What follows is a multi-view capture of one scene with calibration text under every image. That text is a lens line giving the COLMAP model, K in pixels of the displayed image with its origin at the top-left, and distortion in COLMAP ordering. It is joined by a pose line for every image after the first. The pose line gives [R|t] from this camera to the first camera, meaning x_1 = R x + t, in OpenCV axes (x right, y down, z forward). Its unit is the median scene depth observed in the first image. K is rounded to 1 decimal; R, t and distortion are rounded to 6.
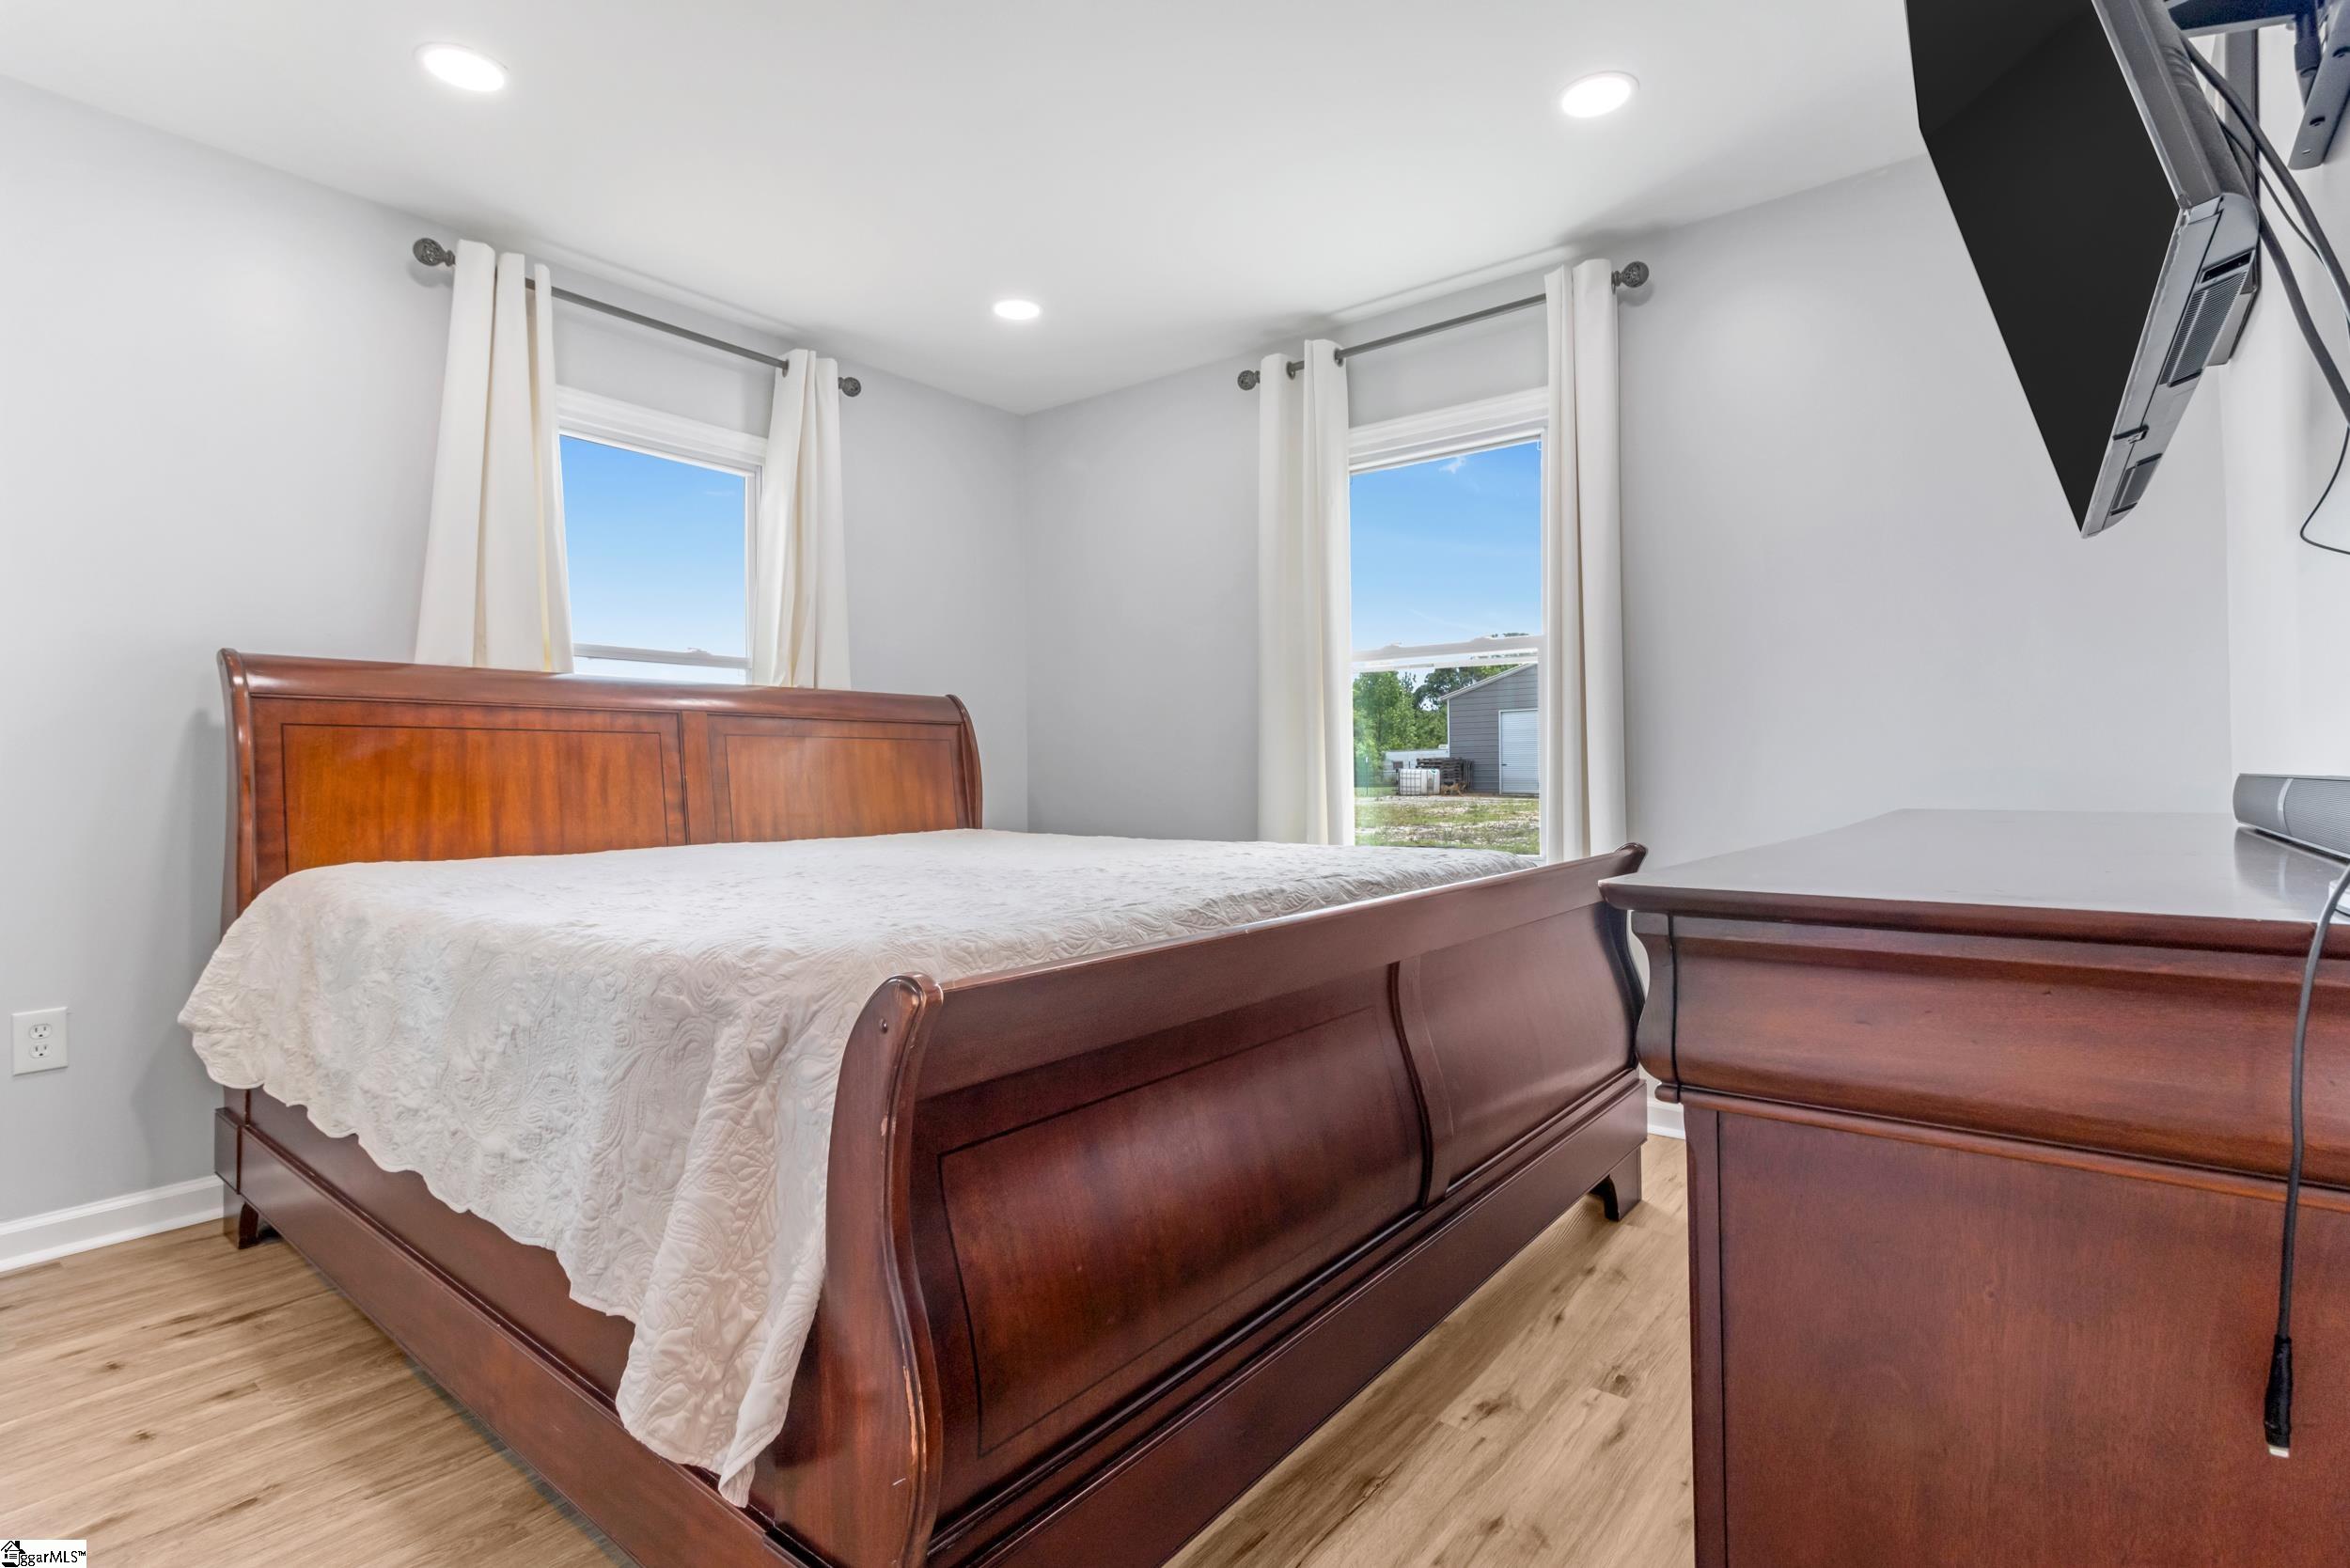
lens RADIAL K [[1128.7, 0, 1169.8], [0, 1128.7, 781.2], [0, 0, 1]] dist [0.003951, 0.001684]
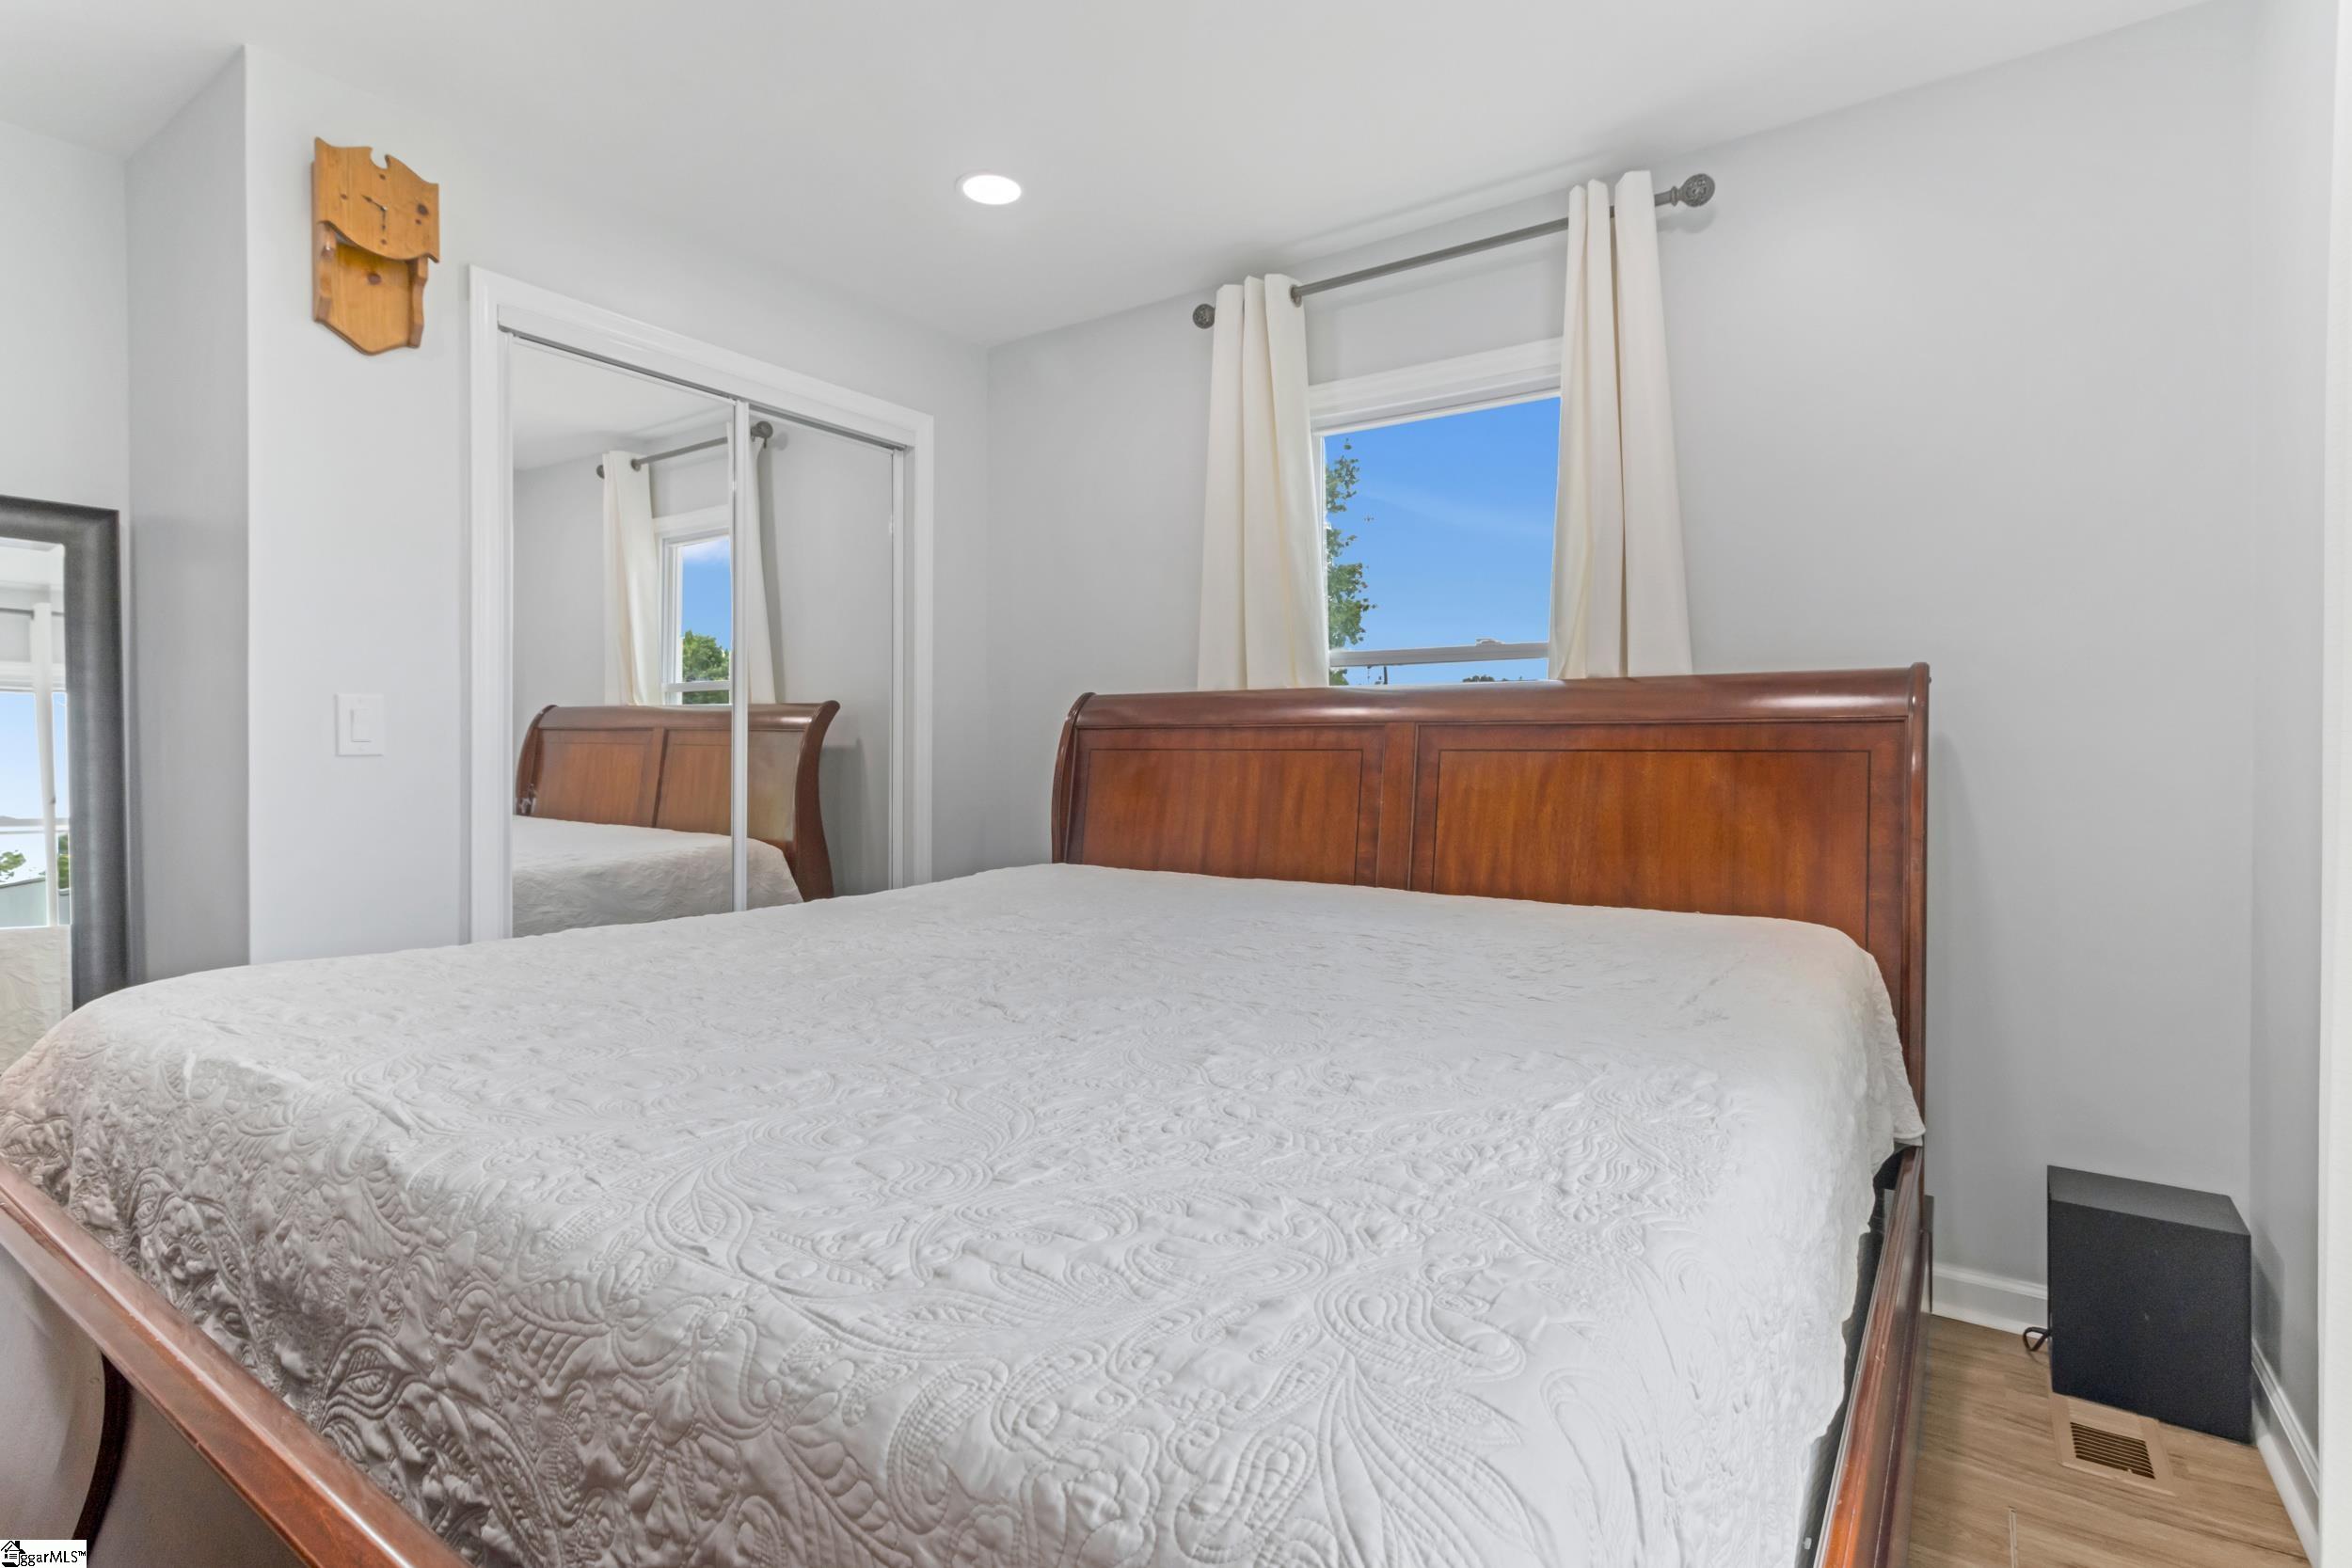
lens RADIAL K [[1129.5, 0, 1176.1], [0, 1129.5, 758.7], [0, 0, 1]] dist [0.003951, 0.001684]
pose [[0.062124, 0.016450, -0.997933, 0.397941], [-0.013131, 0.999791, 0.015663, -0.048076], [0.997982, 0.012130, 0.062327, 0.812463]]
